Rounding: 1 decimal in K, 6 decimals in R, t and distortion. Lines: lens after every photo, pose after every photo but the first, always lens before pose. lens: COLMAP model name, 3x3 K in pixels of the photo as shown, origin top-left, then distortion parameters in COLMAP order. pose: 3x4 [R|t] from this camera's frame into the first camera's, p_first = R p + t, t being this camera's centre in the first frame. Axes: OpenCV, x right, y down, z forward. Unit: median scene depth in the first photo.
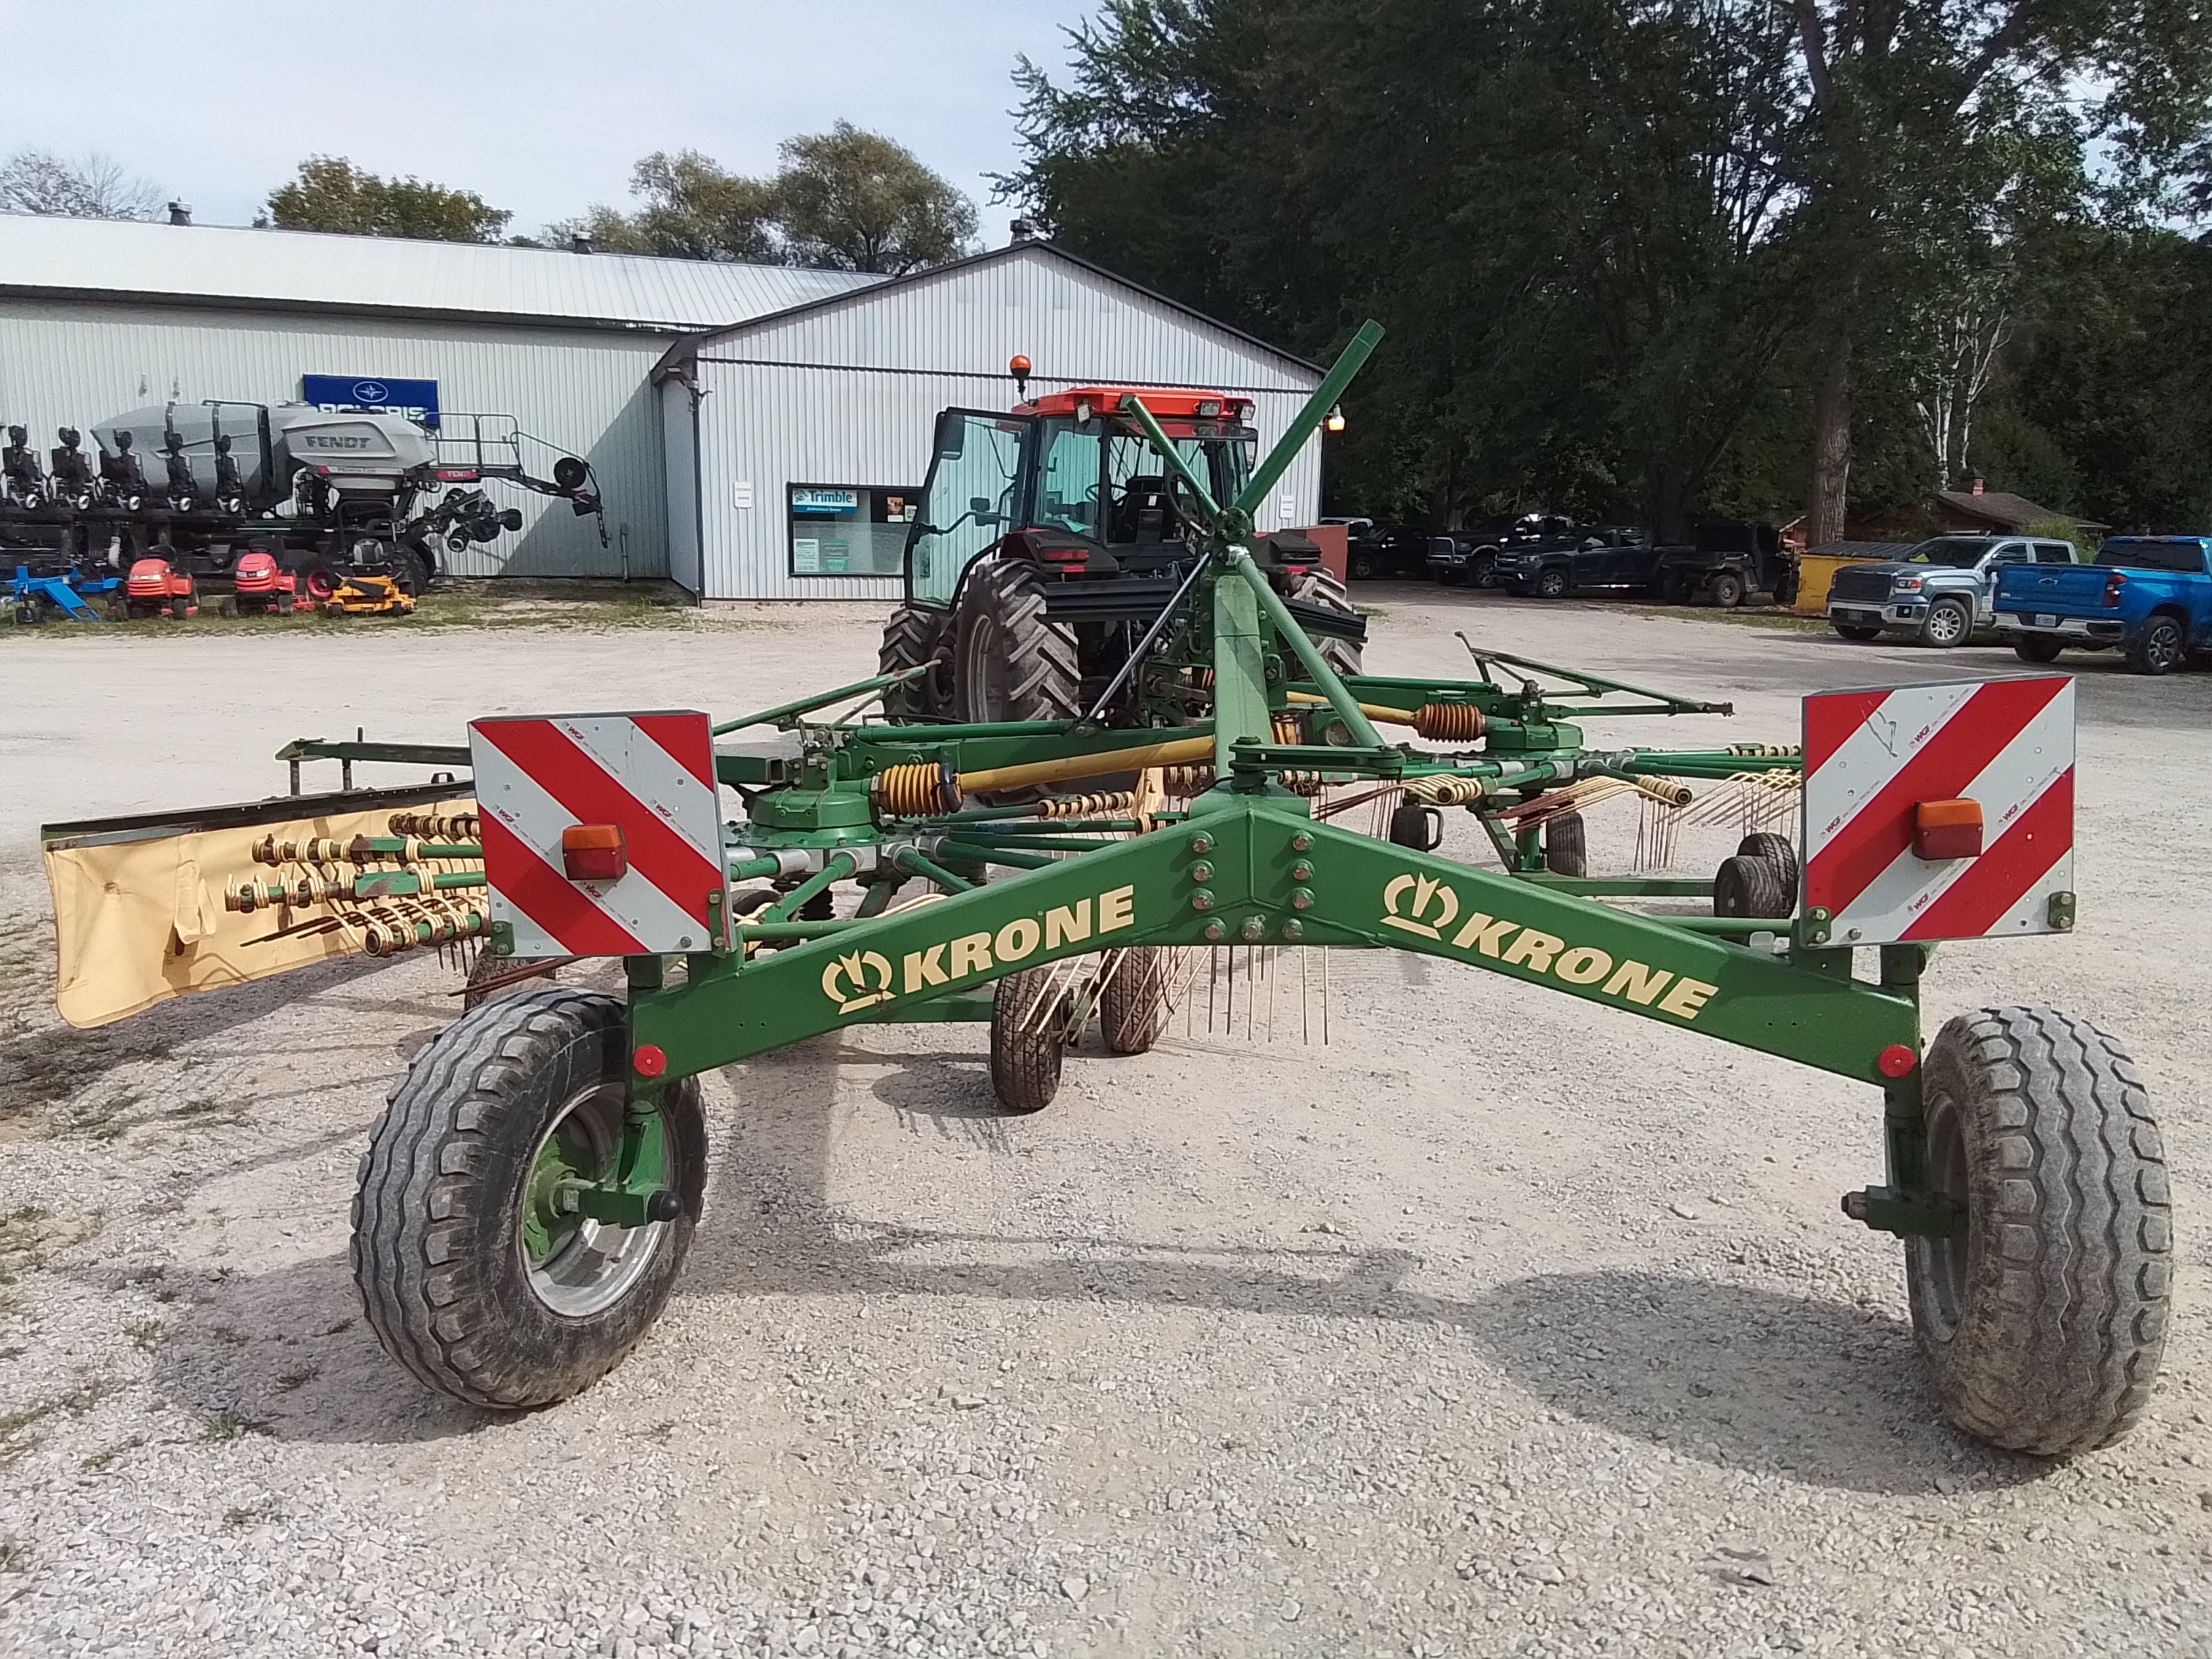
lens RADIAL K [[1501.5, 0, 1117.6], [0, 1501.5, 823.8], [0, 0, 1]] dist [0.051995, -0.069202]
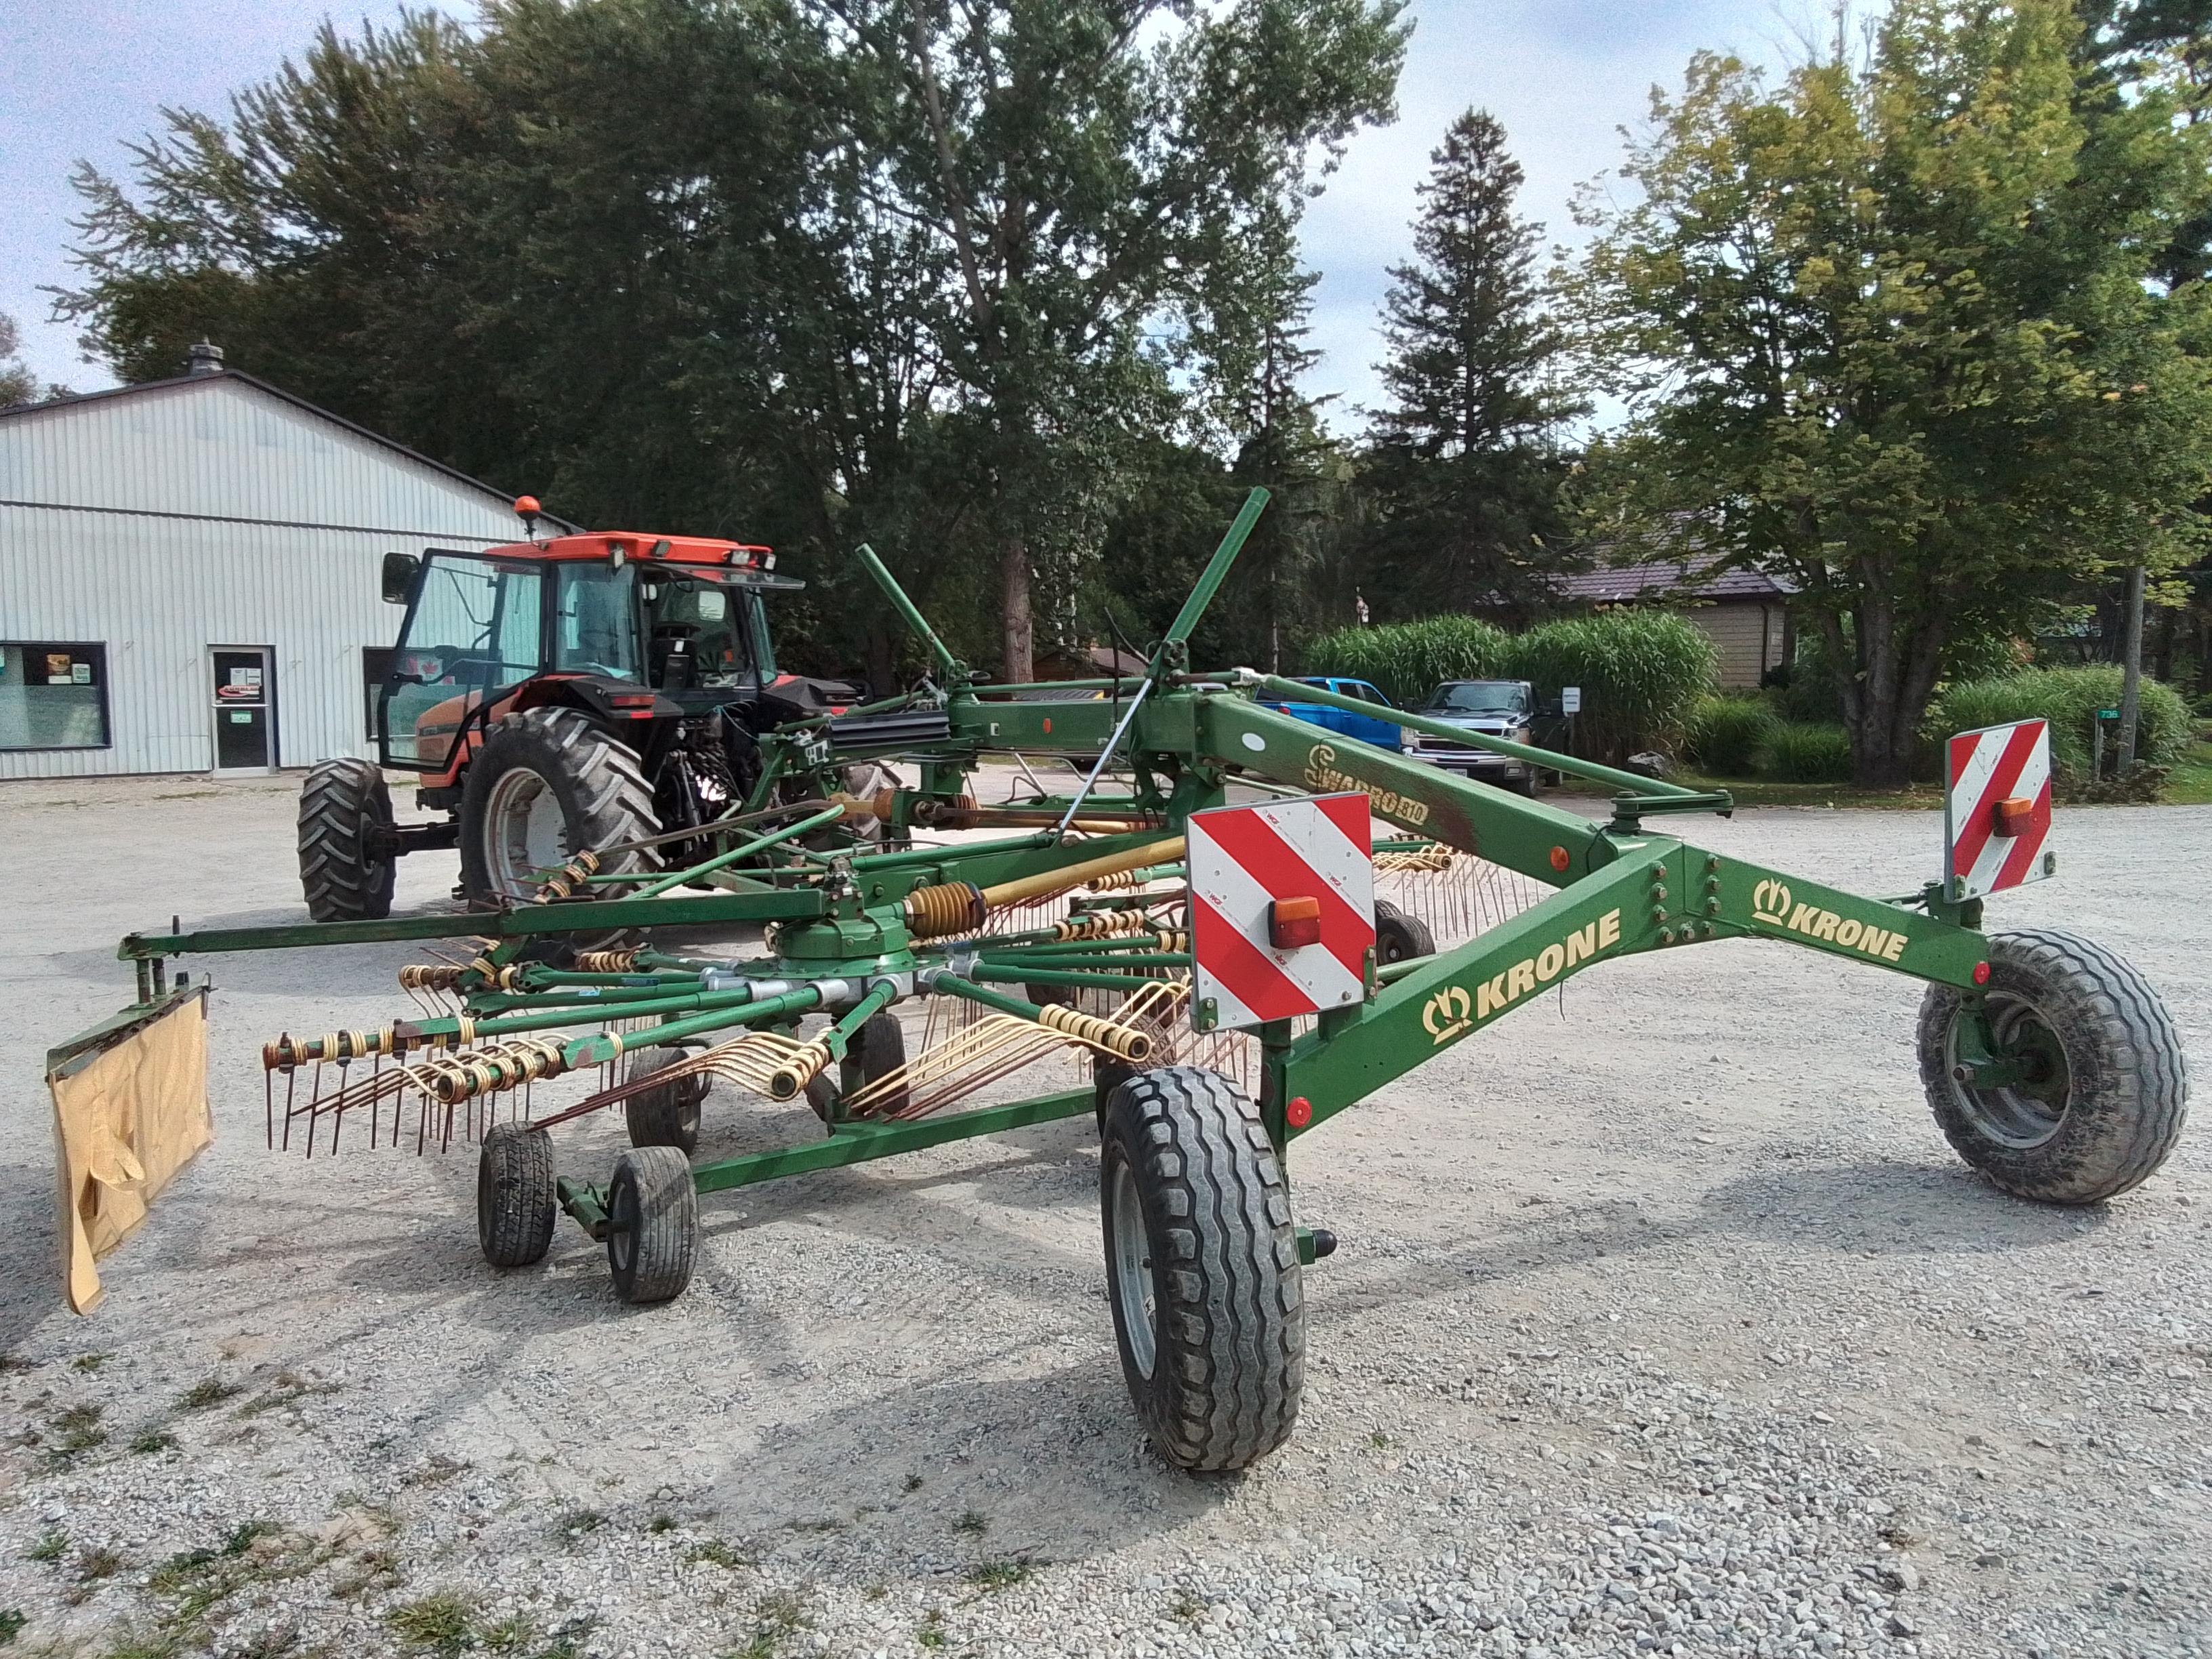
lens RADIAL K [[1501.5, 0, 1117.6], [0, 1501.5, 823.8], [0, 0, 1]] dist [0.051995, -0.069202]
pose [[0.852983, -0.065481, 0.517815, -0.586767], [0.117958, 0.990616, -0.069039, 0.004522], [-0.508435, 0.119970, 0.852702, 0.060380]]
